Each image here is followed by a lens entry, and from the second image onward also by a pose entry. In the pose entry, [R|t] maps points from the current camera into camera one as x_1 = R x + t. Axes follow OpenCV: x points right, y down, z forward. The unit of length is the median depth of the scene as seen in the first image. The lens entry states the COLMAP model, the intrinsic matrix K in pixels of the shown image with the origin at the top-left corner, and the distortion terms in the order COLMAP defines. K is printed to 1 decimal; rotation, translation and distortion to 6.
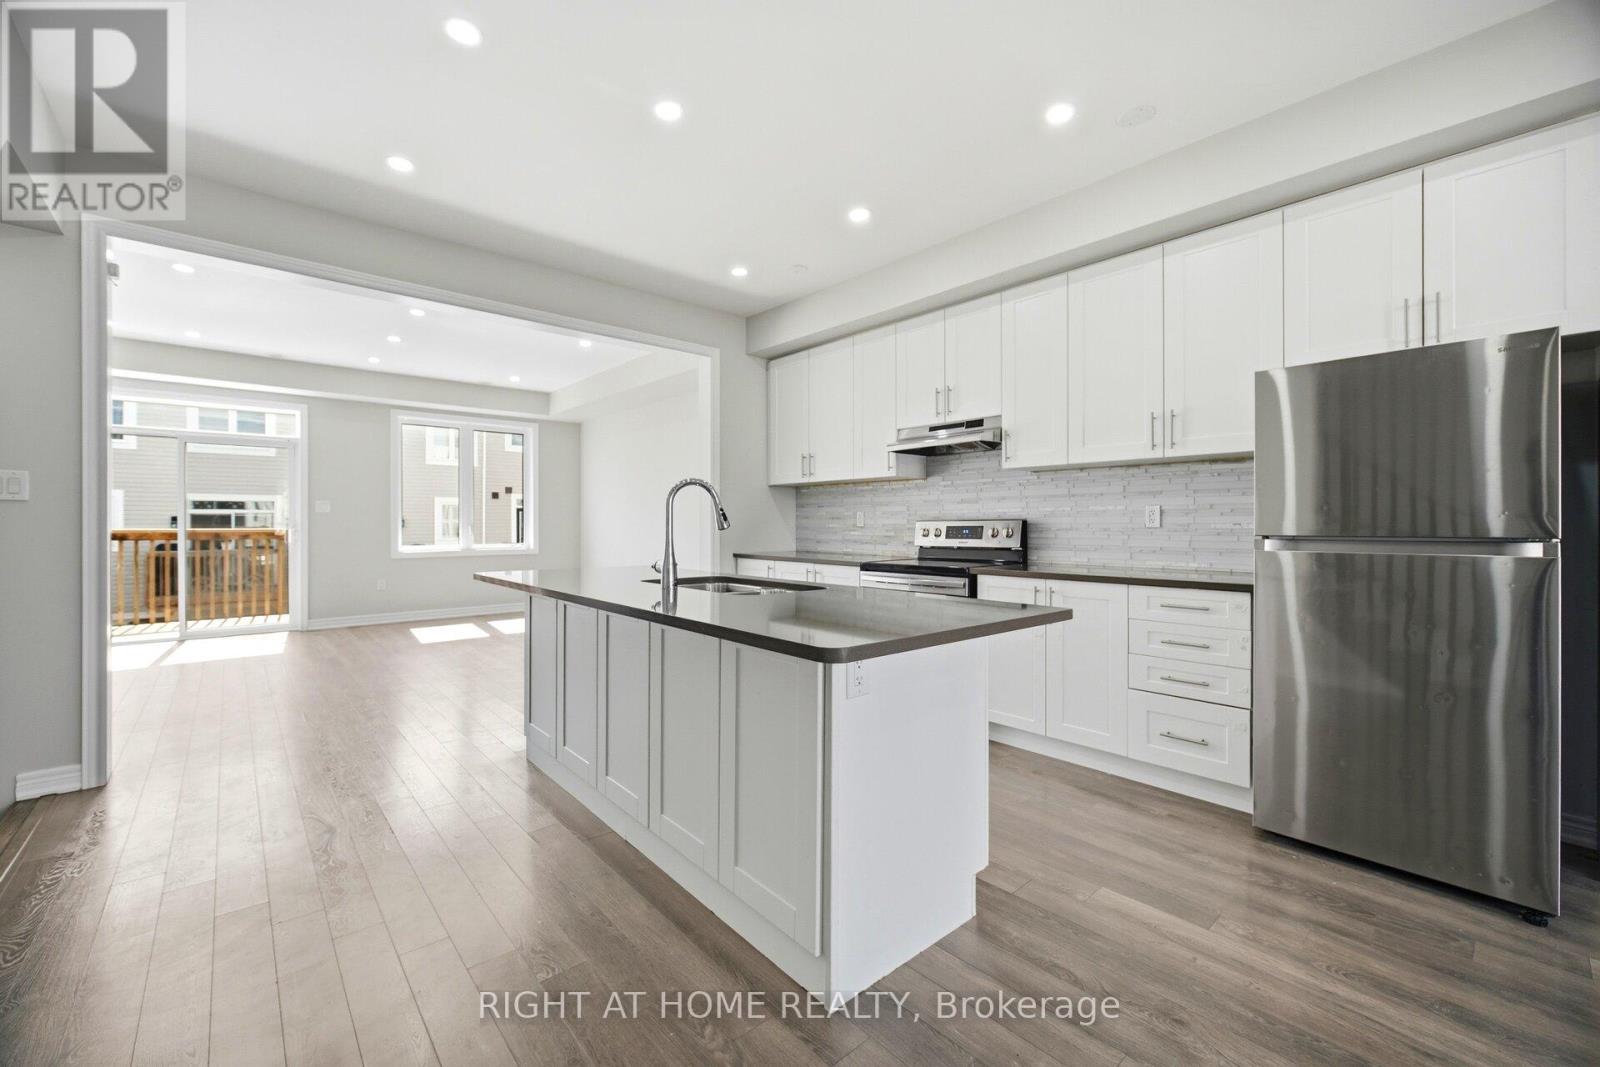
lens RADIAL K [[650.0, 0, 804.0], [0, 650.0, 526.8], [0, 0, 1]] dist [-0.002692, -0.000471]
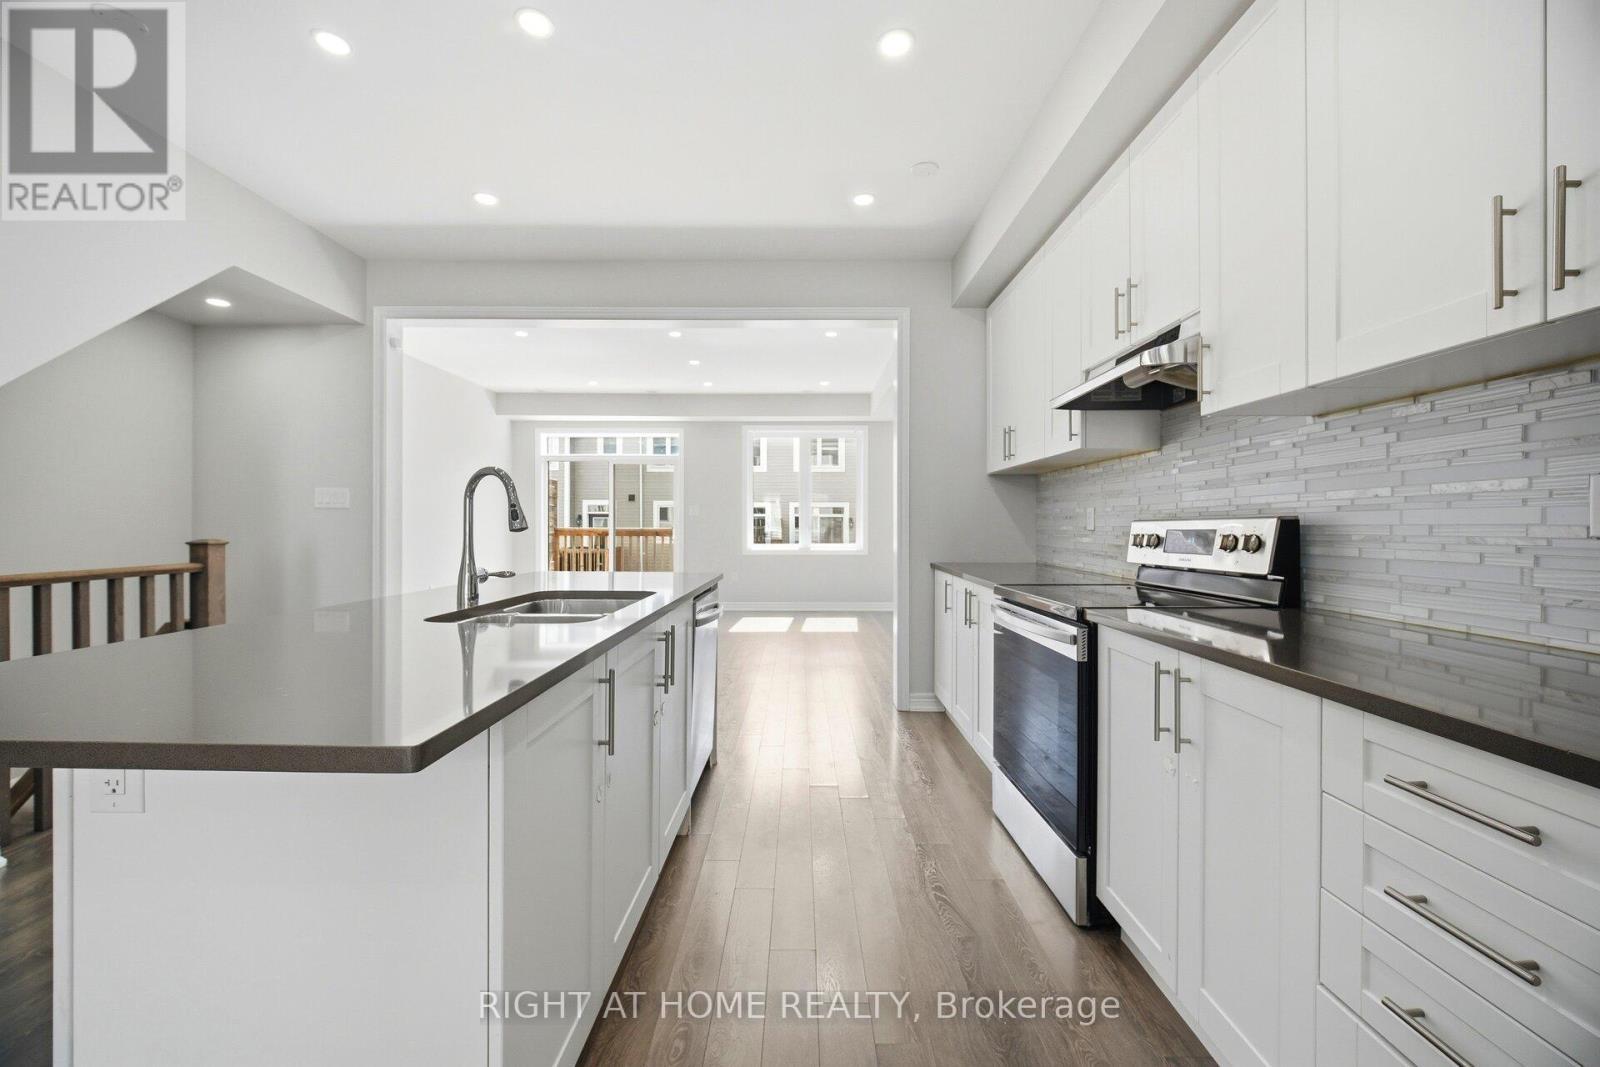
lens RADIAL K [[650.0, 0, 798.7], [0, 650.0, 529.0], [0, 0, 1]] dist [-0.002692, -0.000471]
pose [[0.747058, 0.005206, -0.664738, 0.351698], [-0.005125, 0.999985, 0.002073, -0.001345], [0.664739, 0.001858, 0.747074, 0.362968]]
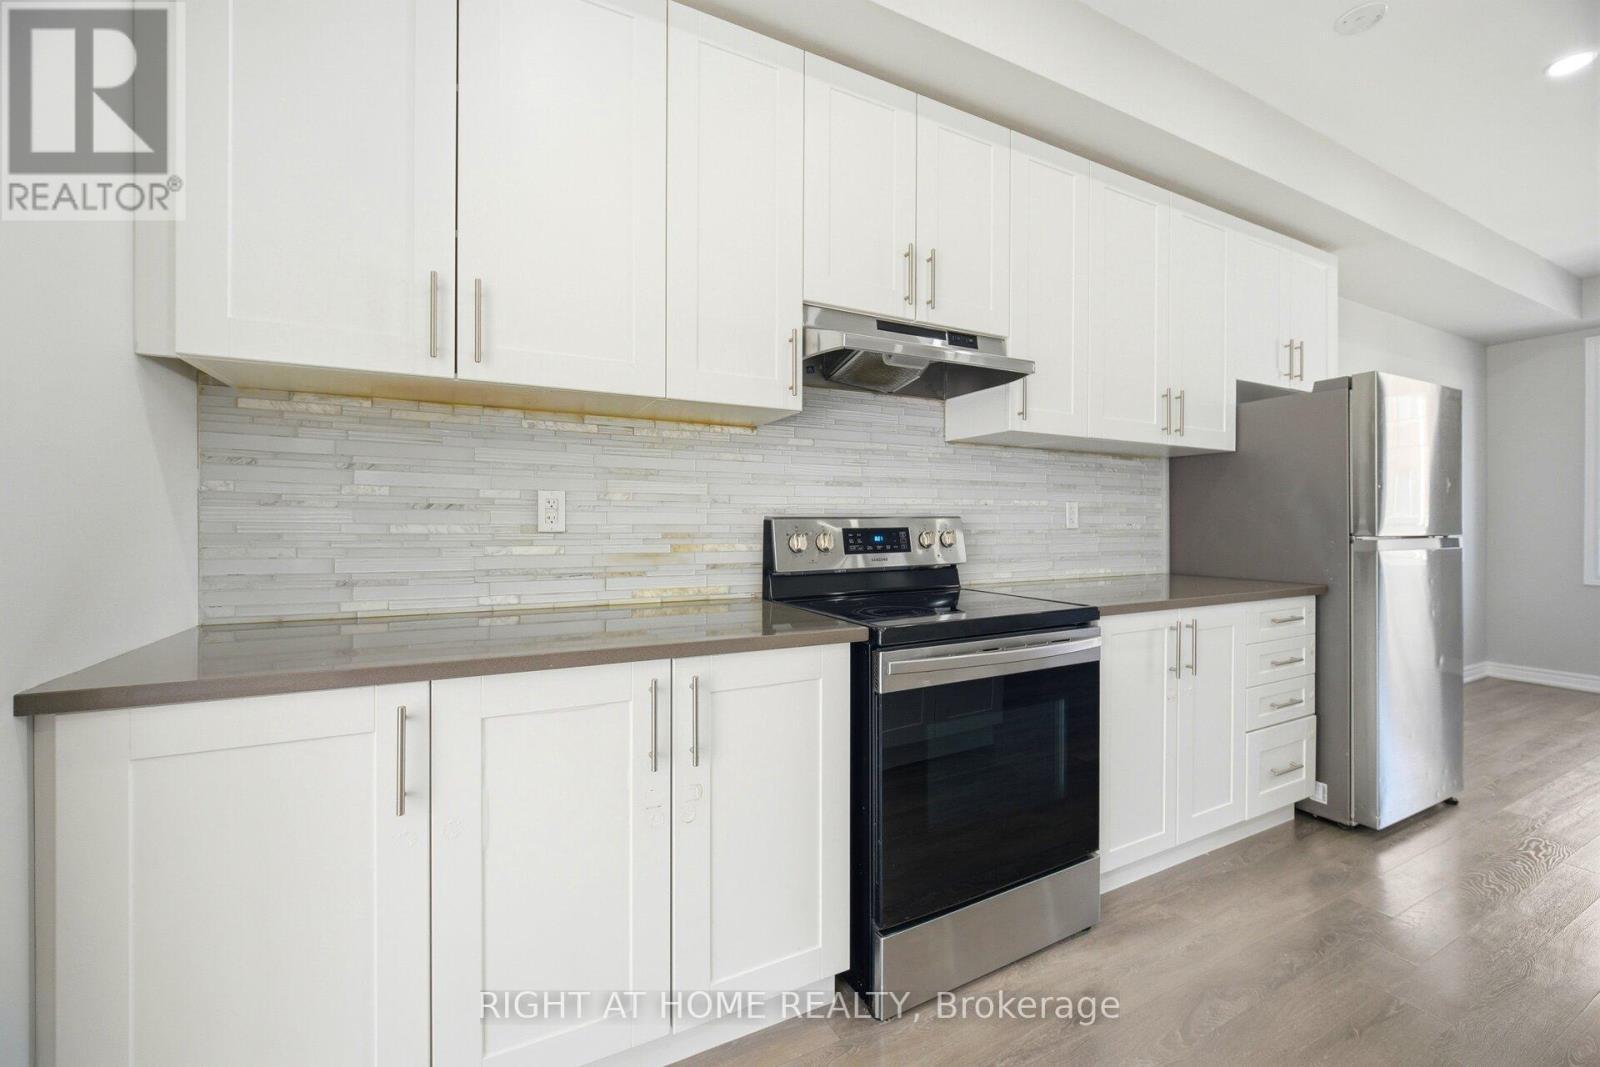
lens RADIAL K [[650.0, 0, 800.7], [0, 650.0, 524.7], [0, 0, 1]] dist [-0.002692, -0.000471]
pose [[0.241834, -0.004763, 0.970306, -0.268607], [0.001824, 0.999988, 0.004454, -0.006518], [-0.970316, 0.000692, 0.241840, 0.901519]]
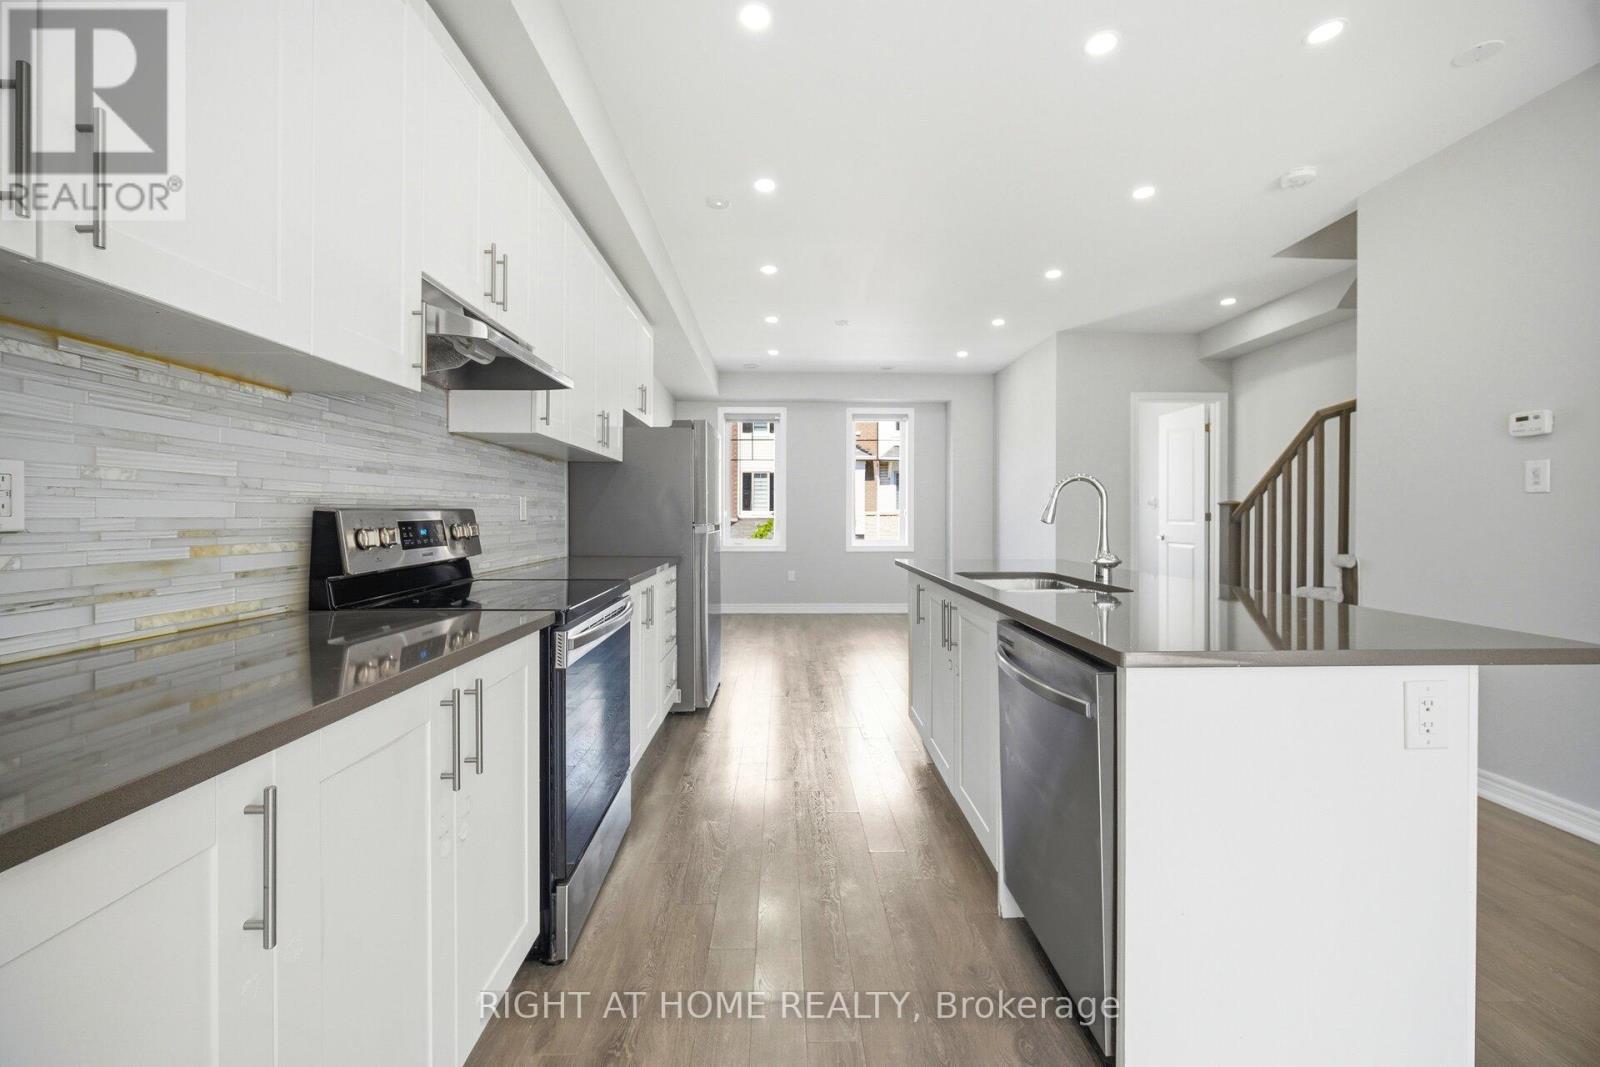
lens RADIAL K [[650.0, 0, 807.5], [0, 650.0, 518.0], [0, 0, 1]] dist [-0.002692, -0.000471]
pose [[-0.773080, -0.004459, 0.634293, -0.278452], [-0.000173, 0.999977, 0.006820, -0.006778], [-0.634309, 0.005163, -0.773062, 1.154717]]
